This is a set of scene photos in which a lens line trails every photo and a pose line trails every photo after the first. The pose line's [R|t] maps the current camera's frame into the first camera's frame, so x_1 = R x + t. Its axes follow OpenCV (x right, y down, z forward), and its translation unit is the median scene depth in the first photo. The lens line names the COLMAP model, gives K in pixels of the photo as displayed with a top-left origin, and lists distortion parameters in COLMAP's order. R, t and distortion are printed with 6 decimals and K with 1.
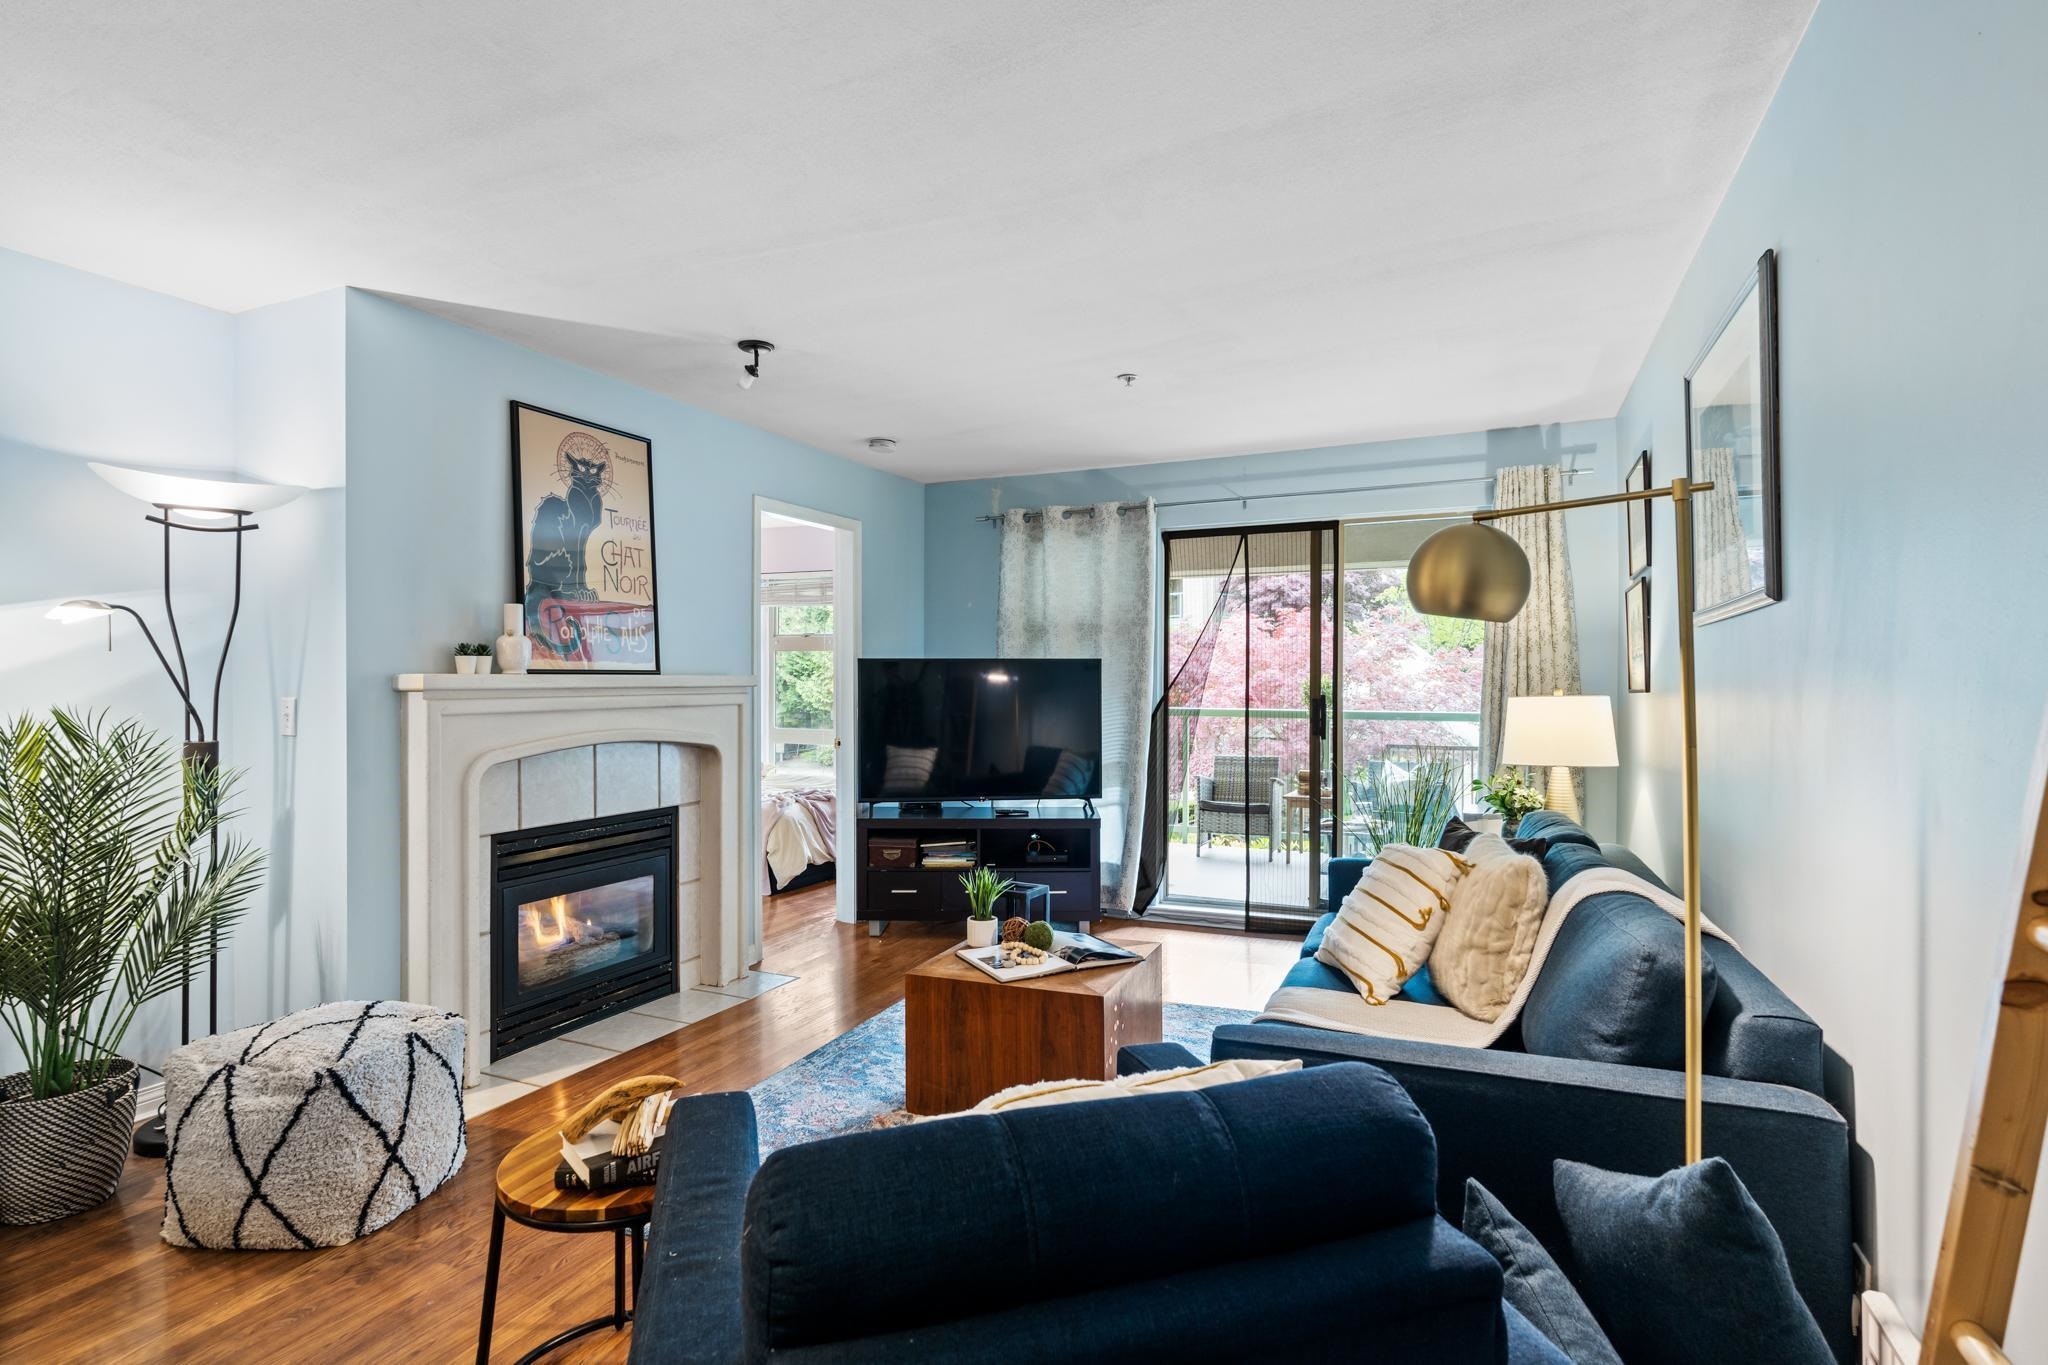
lens RADIAL K [[1026.6, 0, 1024.0], [0, 1026.6, 682.5], [0, 0, 1]] dist [0.000216, 0.000339]
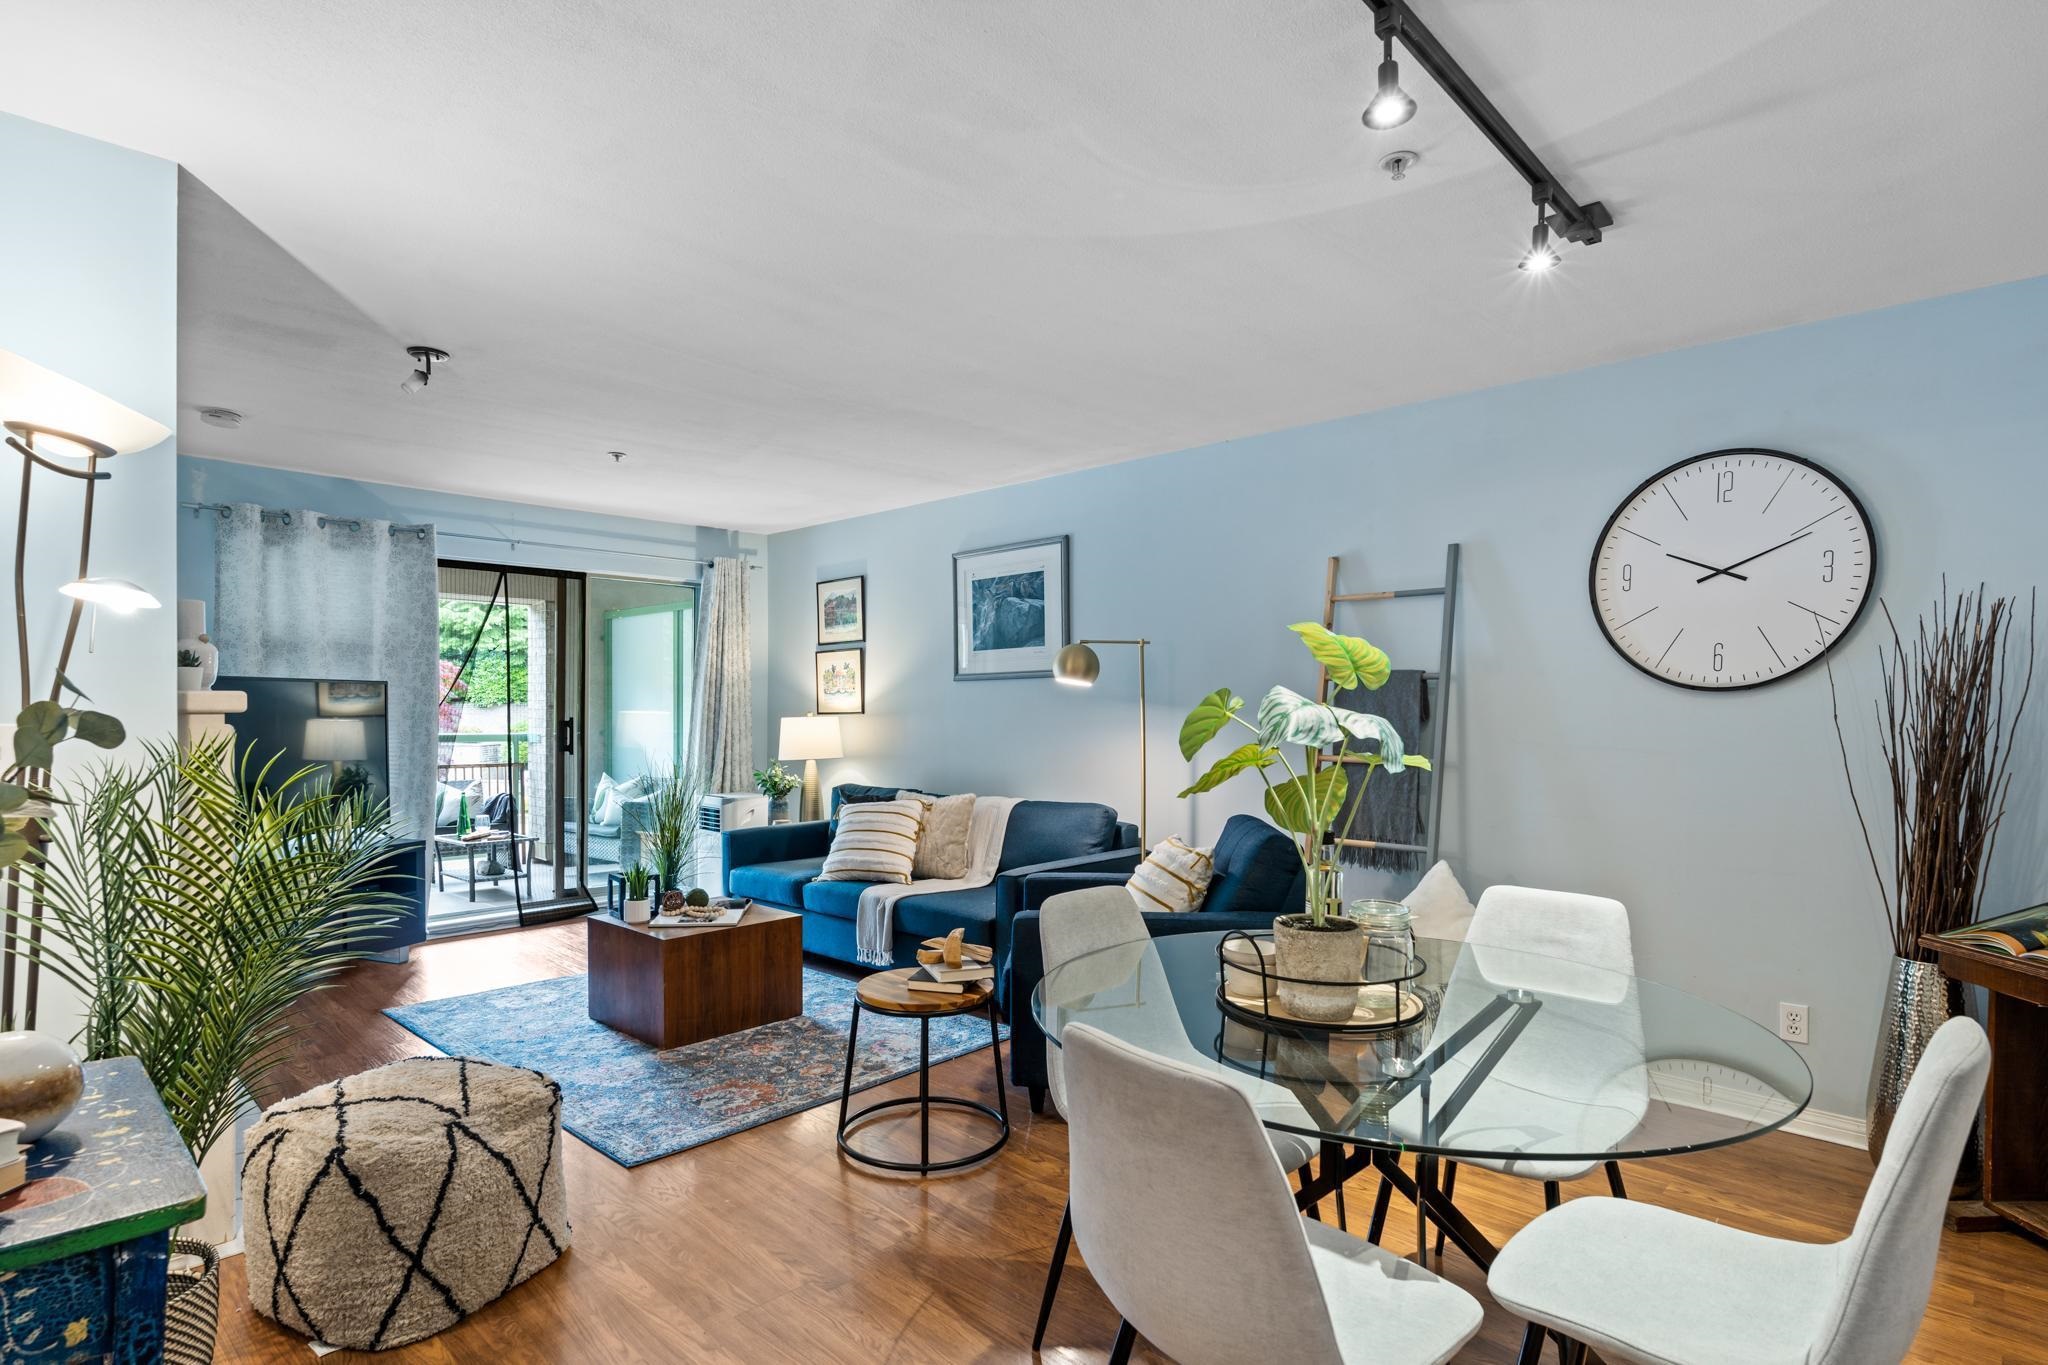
lens RADIAL K [[1040.4, 0, 1024.6], [0, 1040.4, 720.9], [0, 0, 1]] dist [-0.001251, 0.000259]
pose [[0.335778, -0.008124, 0.941906, -0.866835], [-0.003566, 0.999945, 0.009896, 0.003473], [-0.941934, -0.006682, 0.335731, 0.127474]]
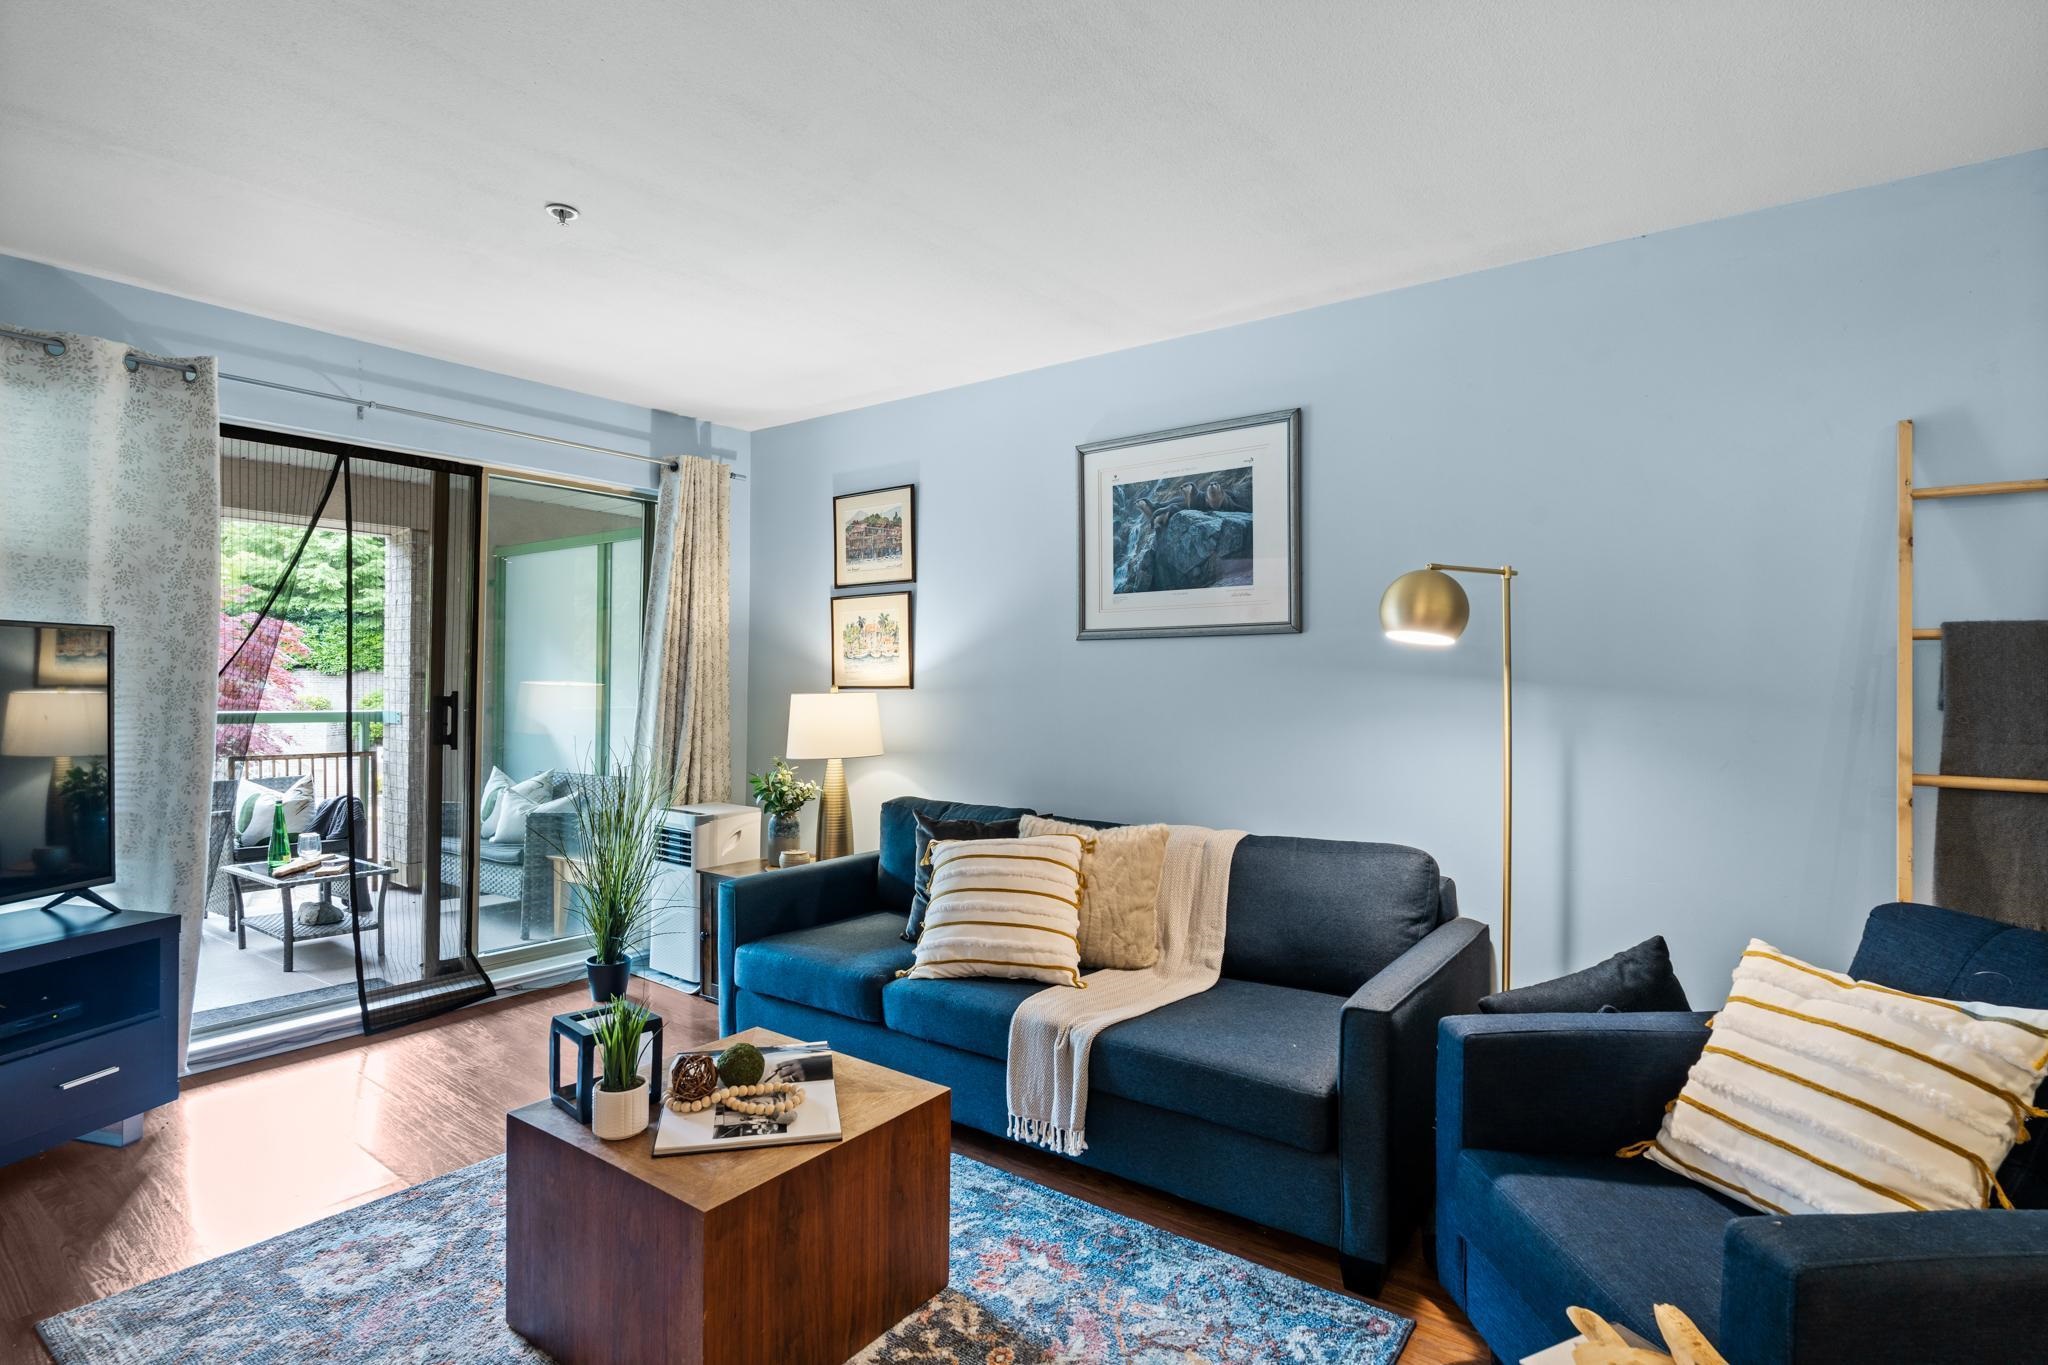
lens RADIAL K [[1020.0, 0, 1024.6], [0, 1020.0, 680.5], [0, 0, 1]] dist [-0.002243, 0.000327]
pose [[0.225265, 0.005712, 0.974281, -0.452803], [-0.011313, 0.999931, -0.003246, 0.002663], [-0.974232, -0.010291, 0.225314, 0.541087]]
